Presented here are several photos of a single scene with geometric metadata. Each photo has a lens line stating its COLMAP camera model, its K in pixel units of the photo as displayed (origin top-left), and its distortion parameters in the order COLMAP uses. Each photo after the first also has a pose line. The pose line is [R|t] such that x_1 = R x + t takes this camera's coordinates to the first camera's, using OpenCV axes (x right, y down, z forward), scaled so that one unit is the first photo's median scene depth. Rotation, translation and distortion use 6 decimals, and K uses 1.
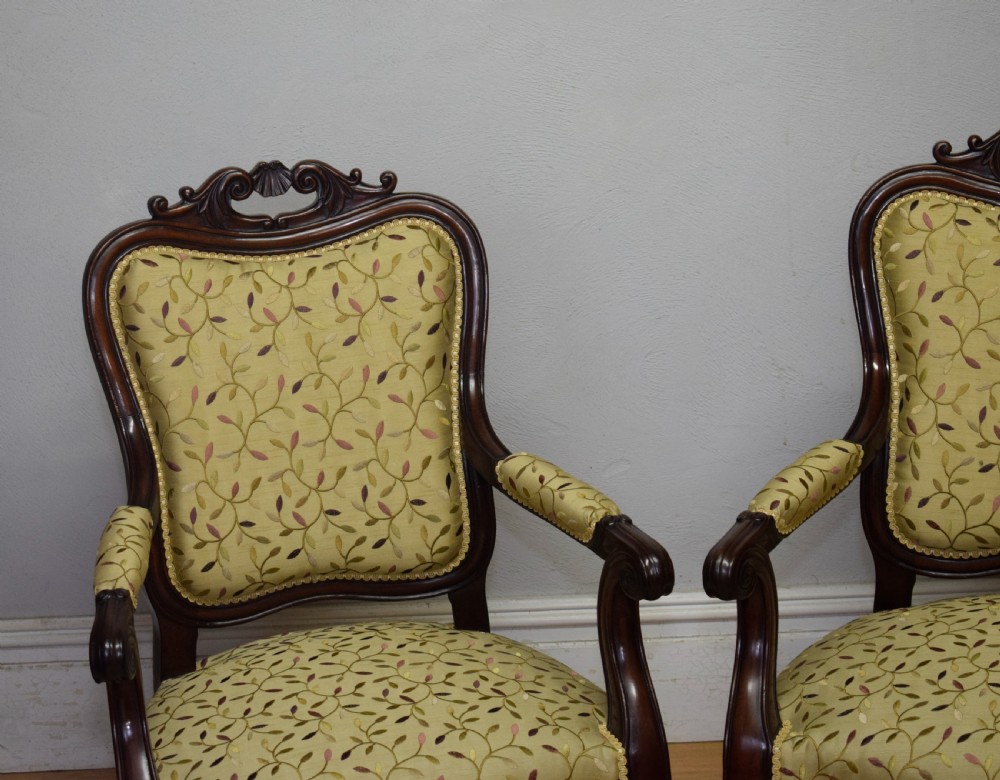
lens RADIAL K [[2877.1, 0, 390.5], [0, 2877.1, 365.3], [0, 0, 1]] dist [-0.019220, 0.000000]
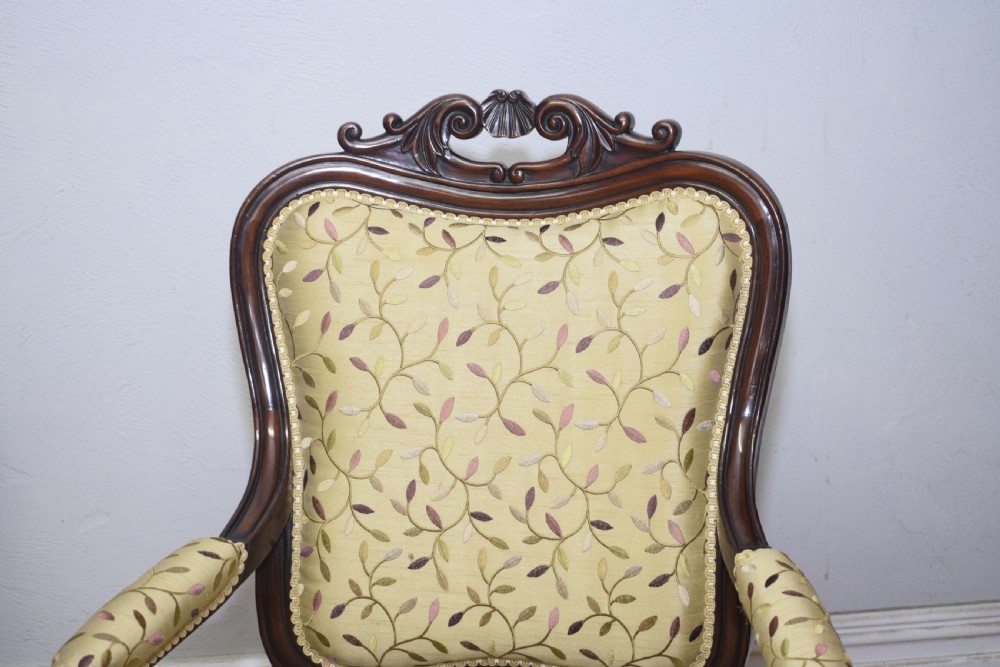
lens RADIAL K [[1809.7, 0, 481.1], [0, 1809.7, 357.0], [0, 0, 1]] dist [-0.035673, 0.000000]
pose [[0.985289, -0.036927, 0.166858, 0.147006], [0.034412, 0.999247, 0.017938, -0.024754], [-0.167394, -0.011932, 0.985818, 0.538125]]
